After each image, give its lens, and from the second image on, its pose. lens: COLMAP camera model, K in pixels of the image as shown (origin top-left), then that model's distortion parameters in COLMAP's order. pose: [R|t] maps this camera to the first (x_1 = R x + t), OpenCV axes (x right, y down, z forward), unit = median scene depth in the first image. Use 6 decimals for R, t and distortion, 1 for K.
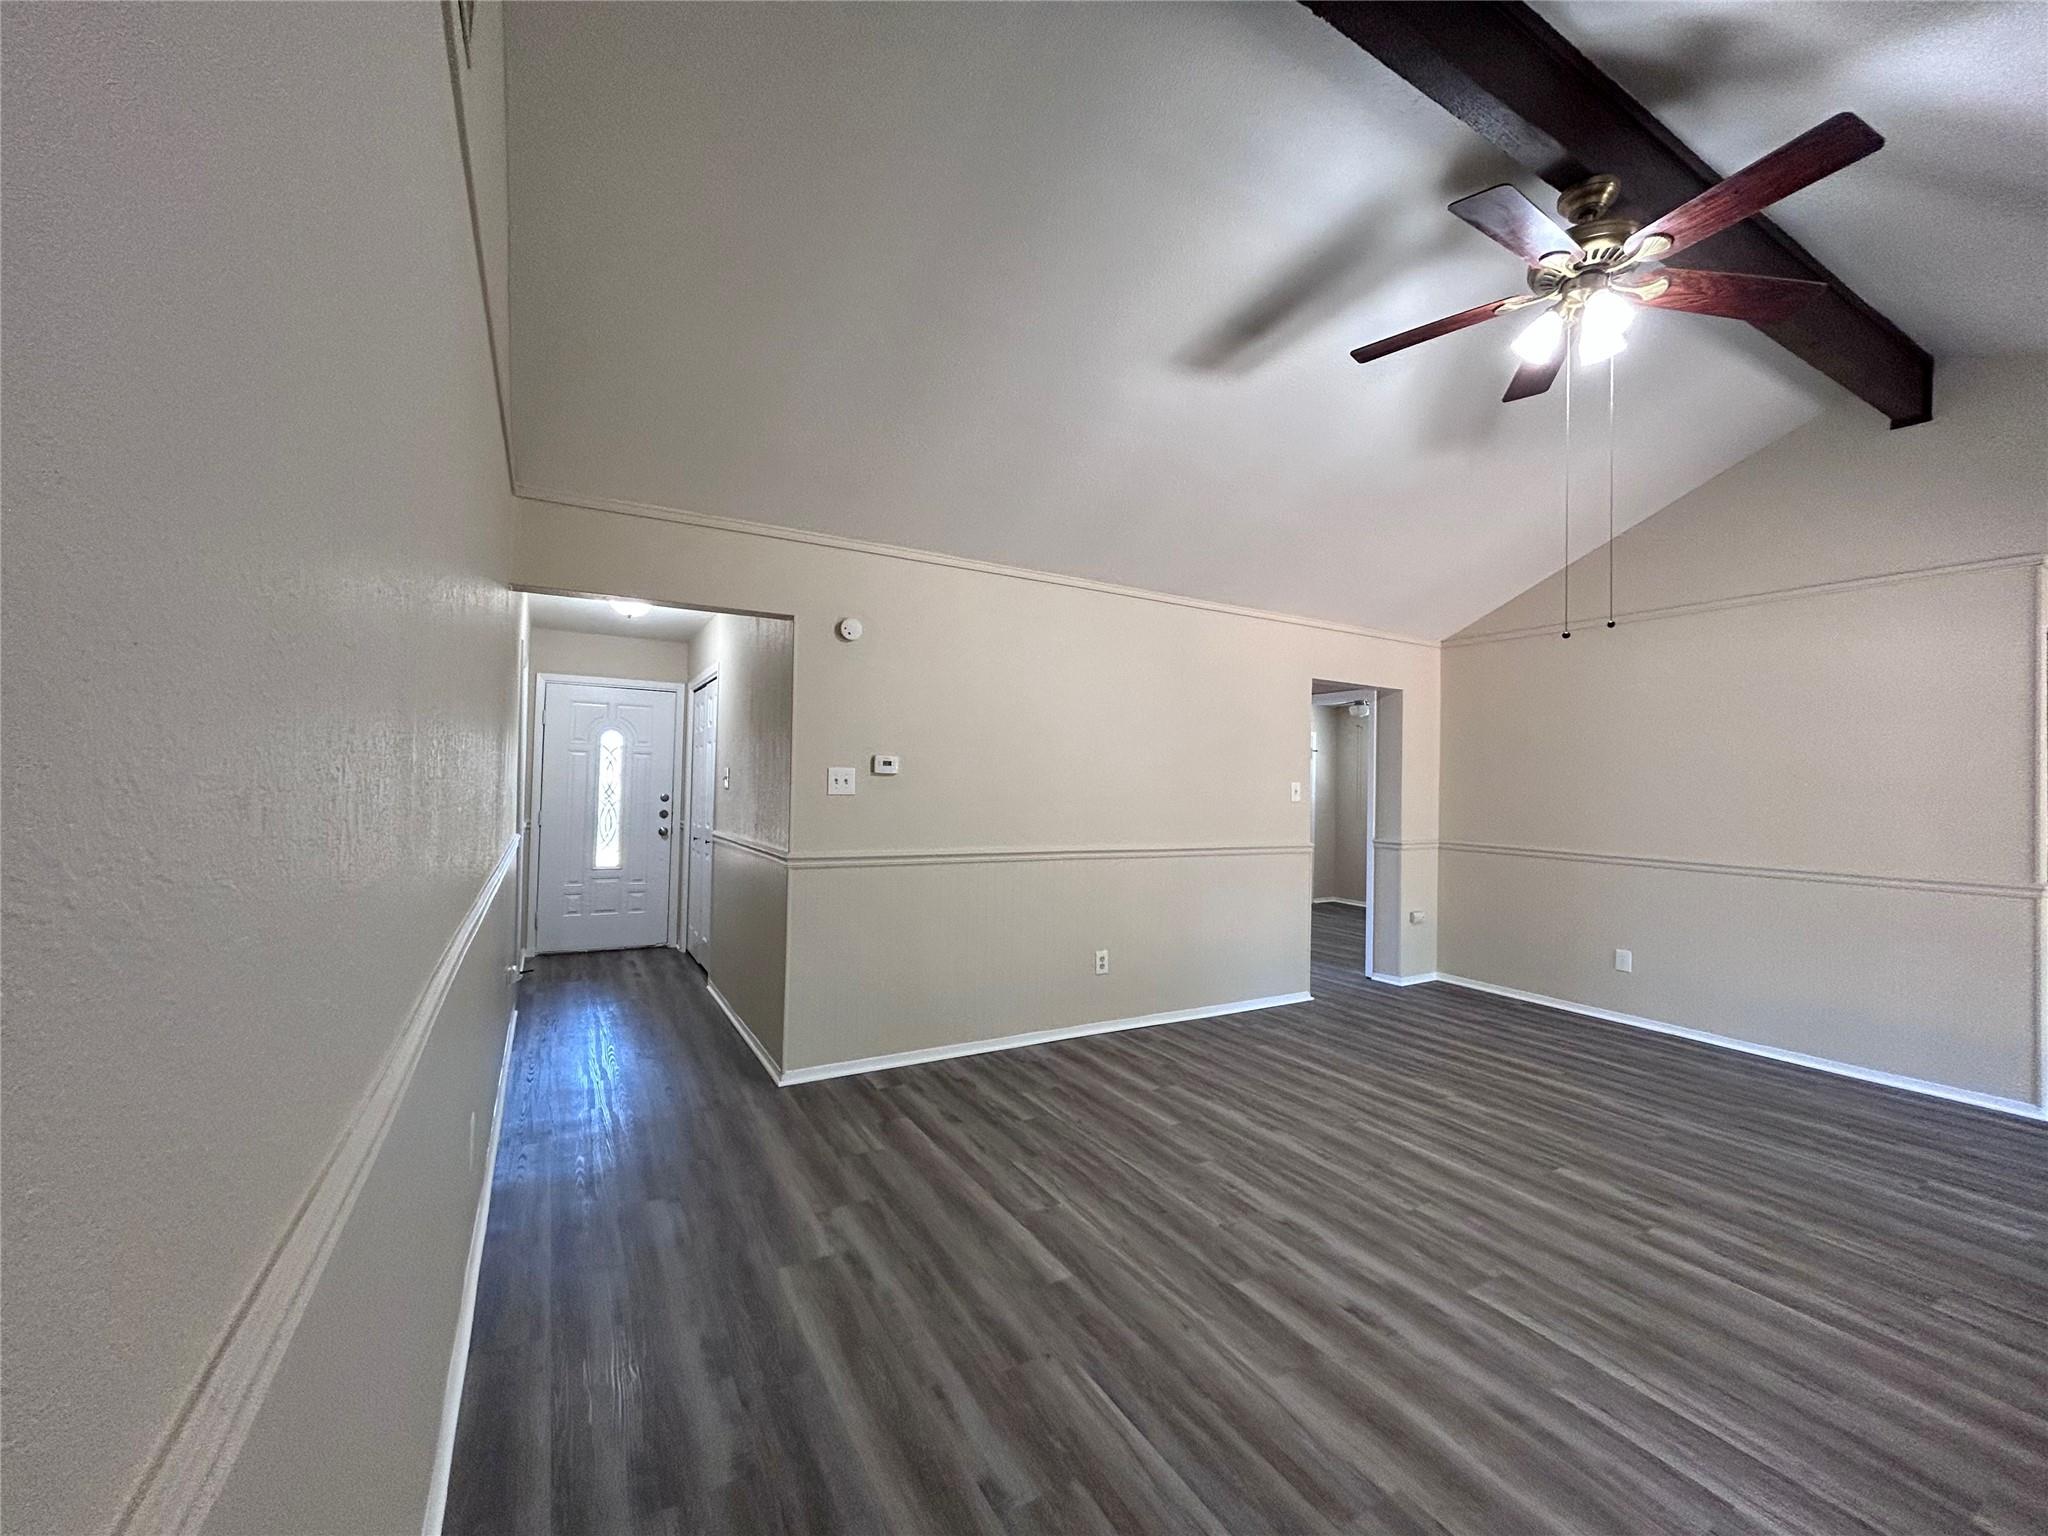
lens RADIAL K [[826.2, 0, 991.7], [0, 826.2, 768.3], [0, 0, 1]] dist [0.000358, -0.000198]
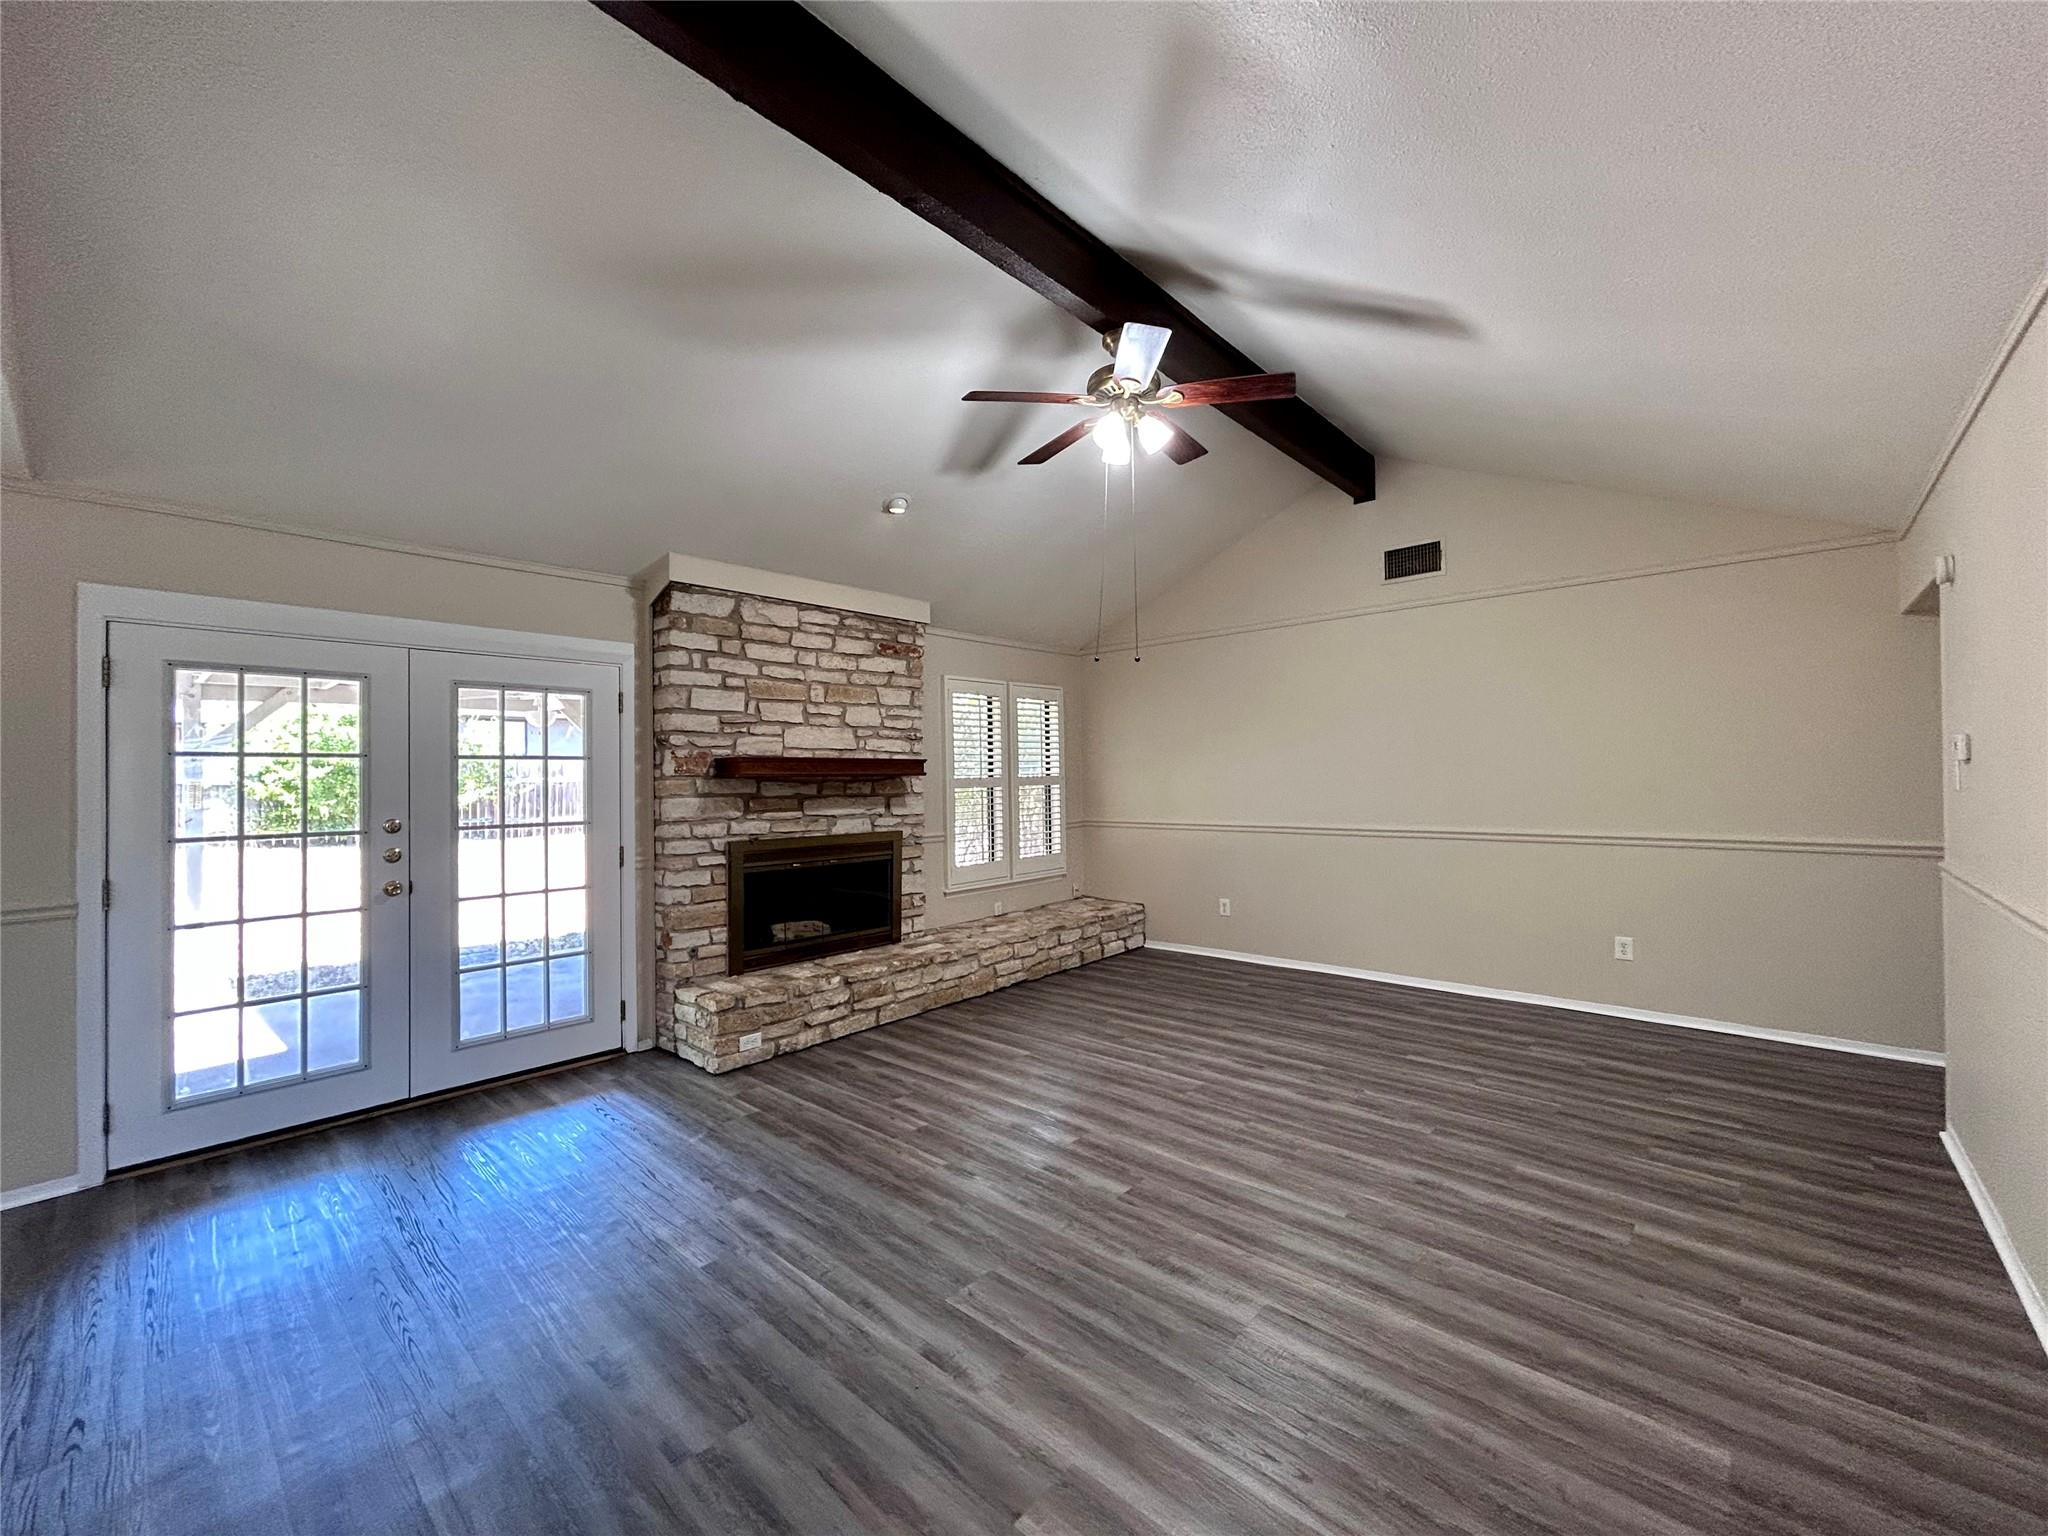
lens RADIAL K [[826.2, 0, 991.7], [0, 826.2, 768.3], [0, 0, 1]] dist [0.000358, -0.000198]
pose [[-0.954619, -0.009381, -0.297681, 1.175114], [0.000722, 0.999428, -0.033810, 0.054233], [0.297827, -0.032491, -0.954067, 1.962542]]
